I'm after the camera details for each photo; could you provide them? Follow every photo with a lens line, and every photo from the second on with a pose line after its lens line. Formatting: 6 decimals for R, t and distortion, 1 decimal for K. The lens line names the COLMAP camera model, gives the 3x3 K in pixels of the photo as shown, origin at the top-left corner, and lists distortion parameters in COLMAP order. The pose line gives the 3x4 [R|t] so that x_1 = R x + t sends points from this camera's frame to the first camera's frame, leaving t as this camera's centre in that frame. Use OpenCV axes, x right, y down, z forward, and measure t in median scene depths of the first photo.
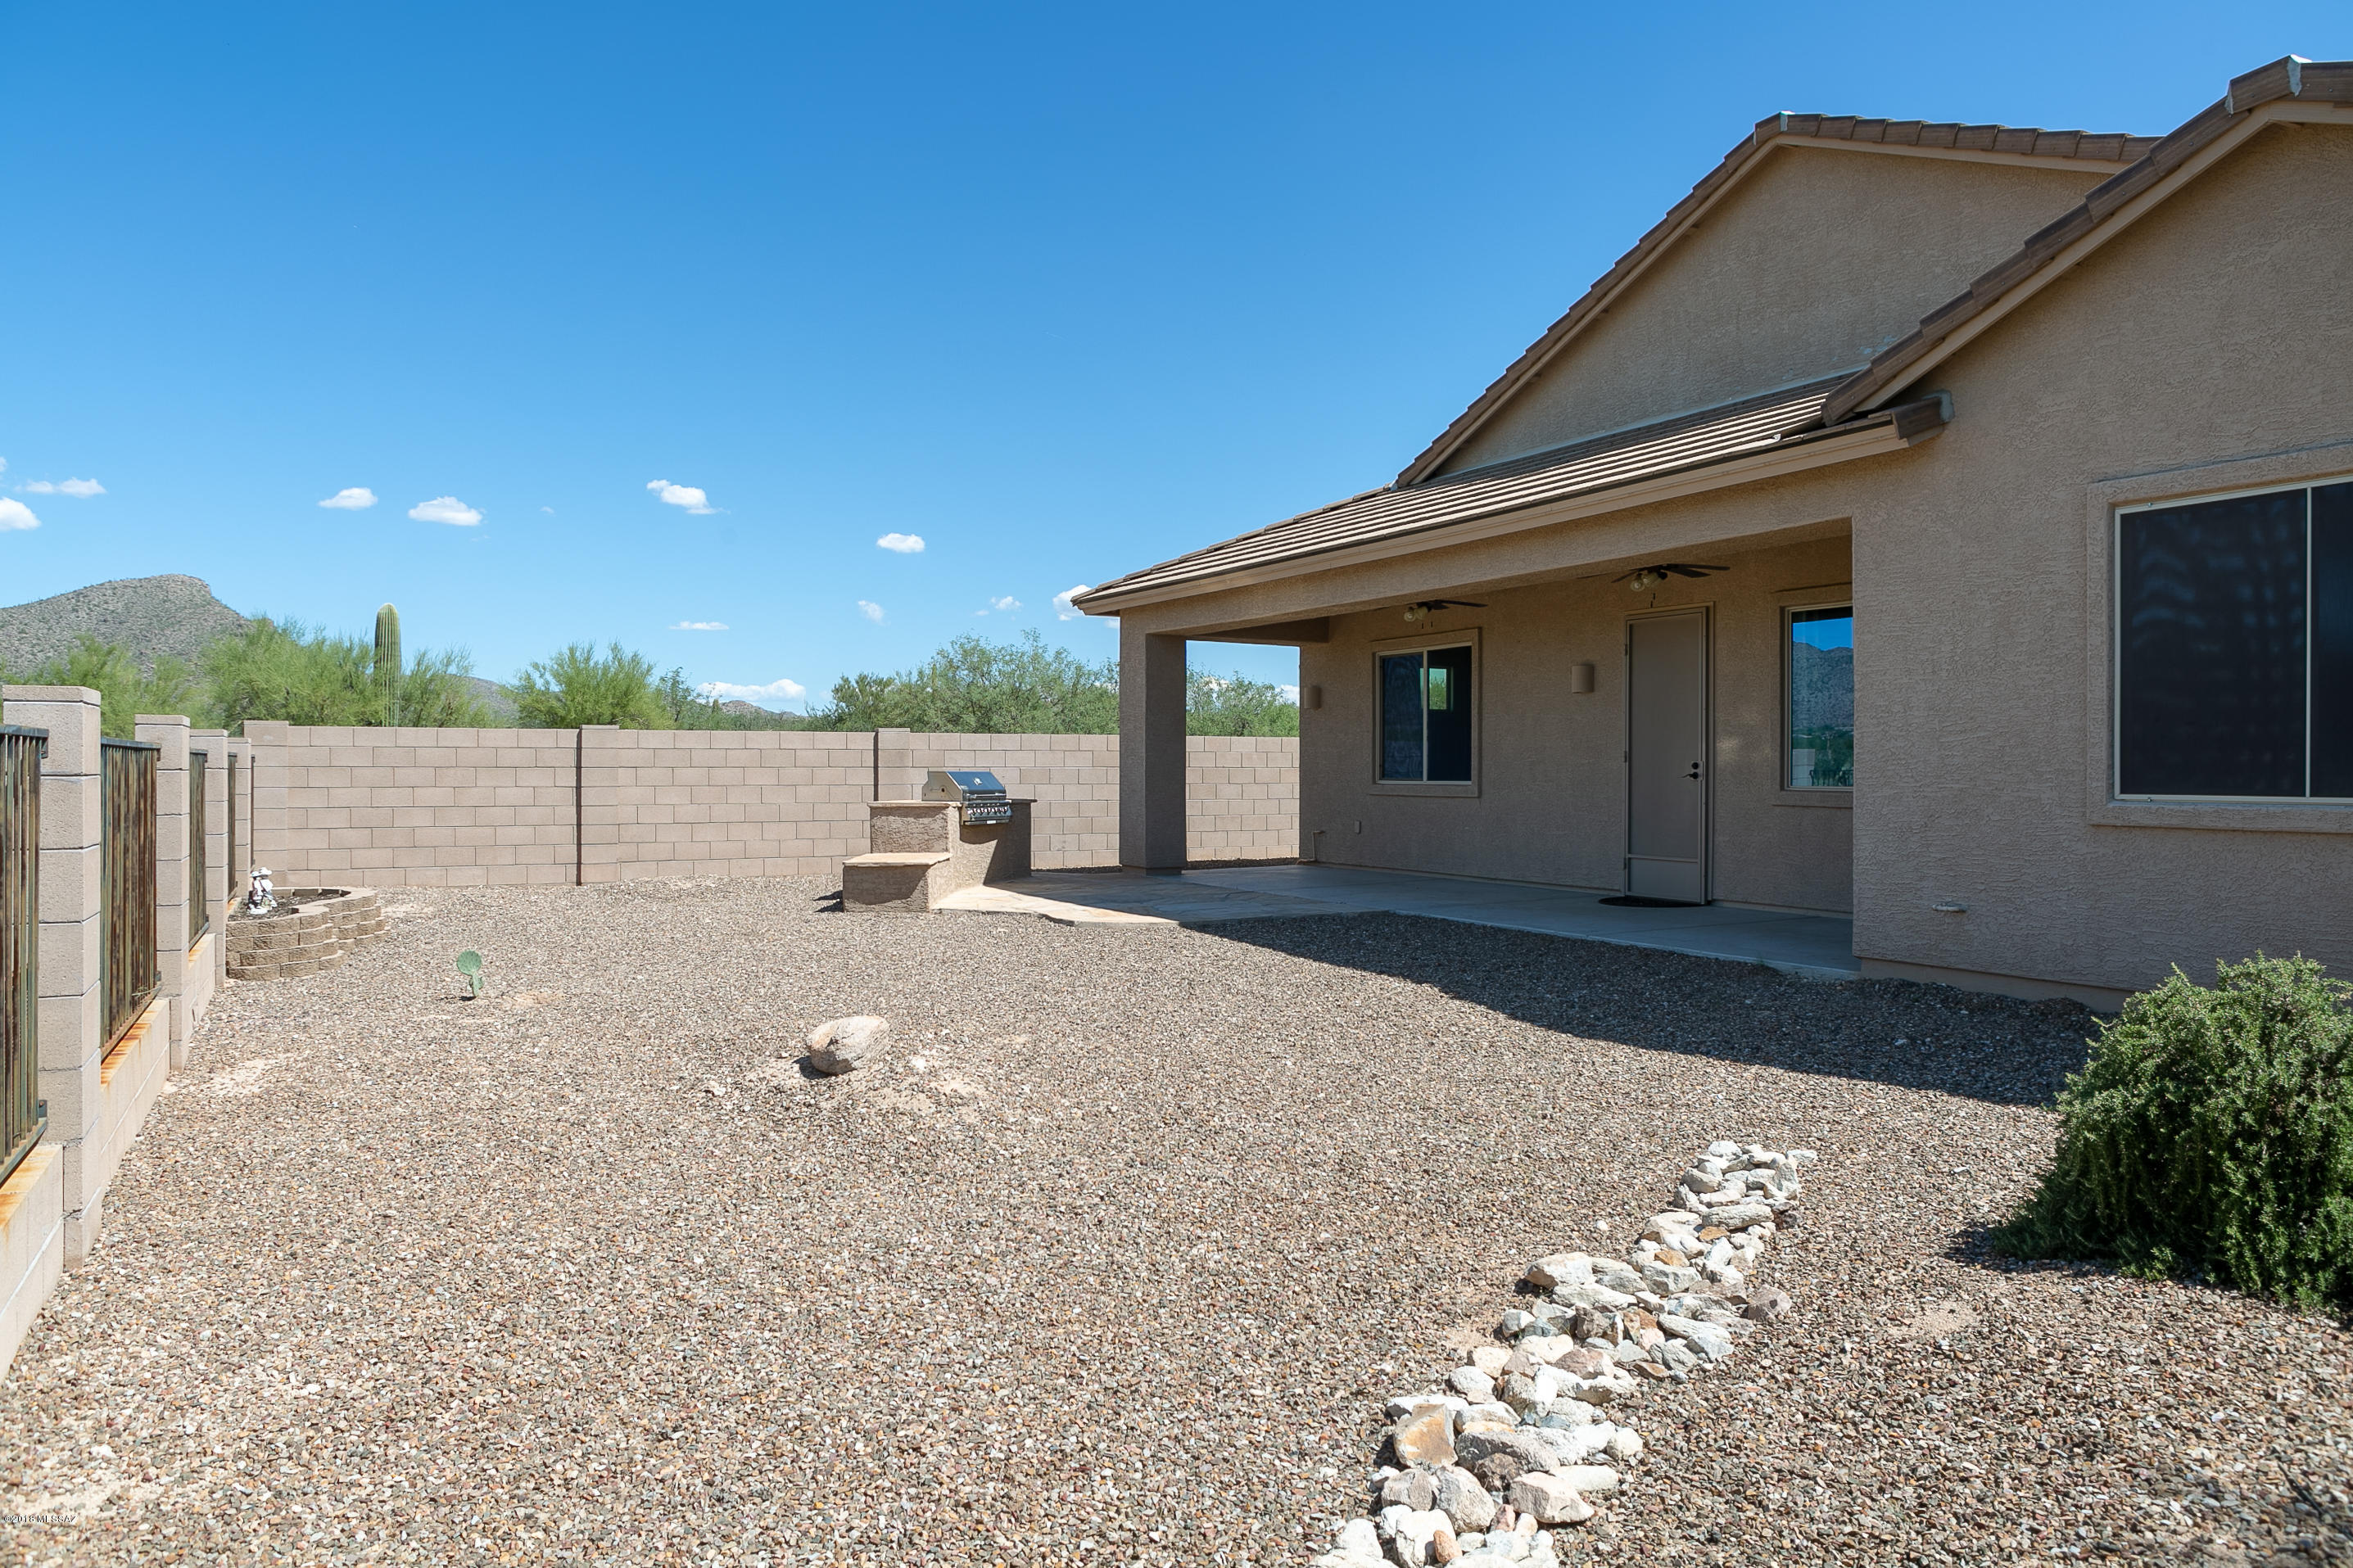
lens RADIAL K [[1608.3, 0, 1176.5], [0, 1608.3, 784.0], [0, 0, 1]] dist [-0.030680, 0.018762]
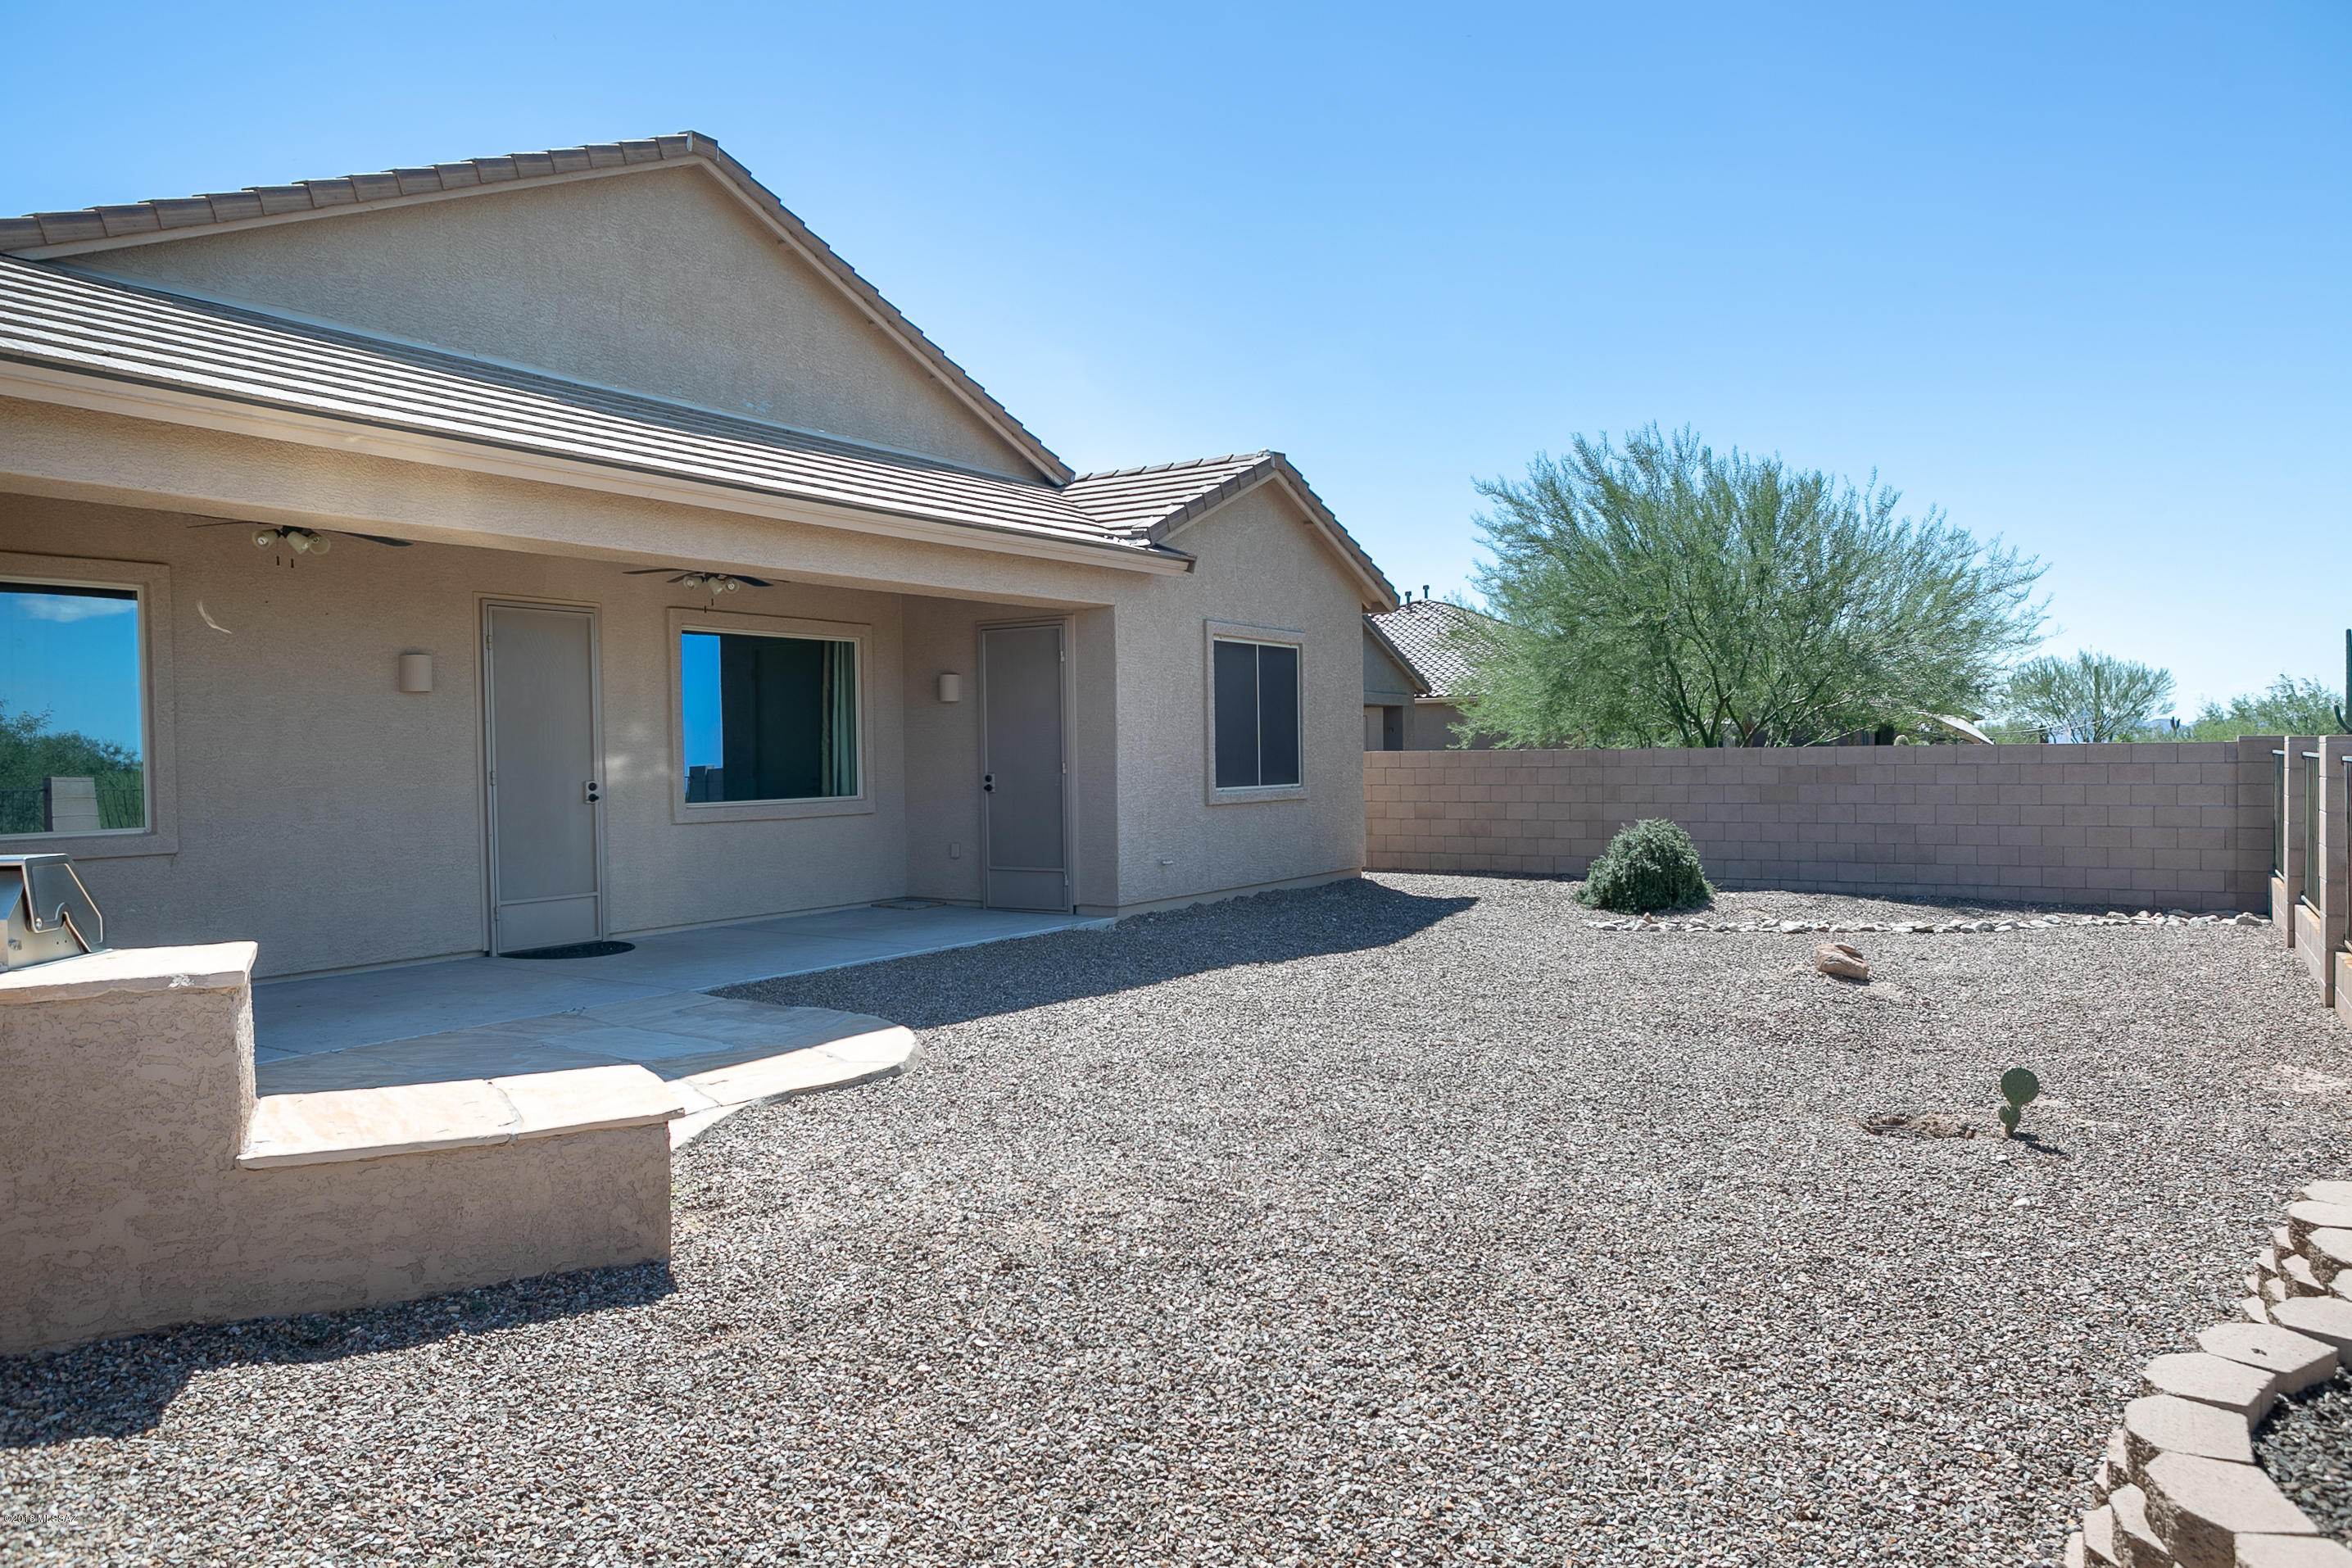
lens RADIAL K [[1607.8, 0, 1176.0], [0, 1607.8, 784.0], [0, 0, 1]] dist [-0.030680, 0.018762]
pose [[-0.521890, -0.001638, 0.853011, -0.756623], [0.027222, 0.999457, 0.018575, -0.026340], [-0.852578, 0.032915, -0.521562, 1.525846]]
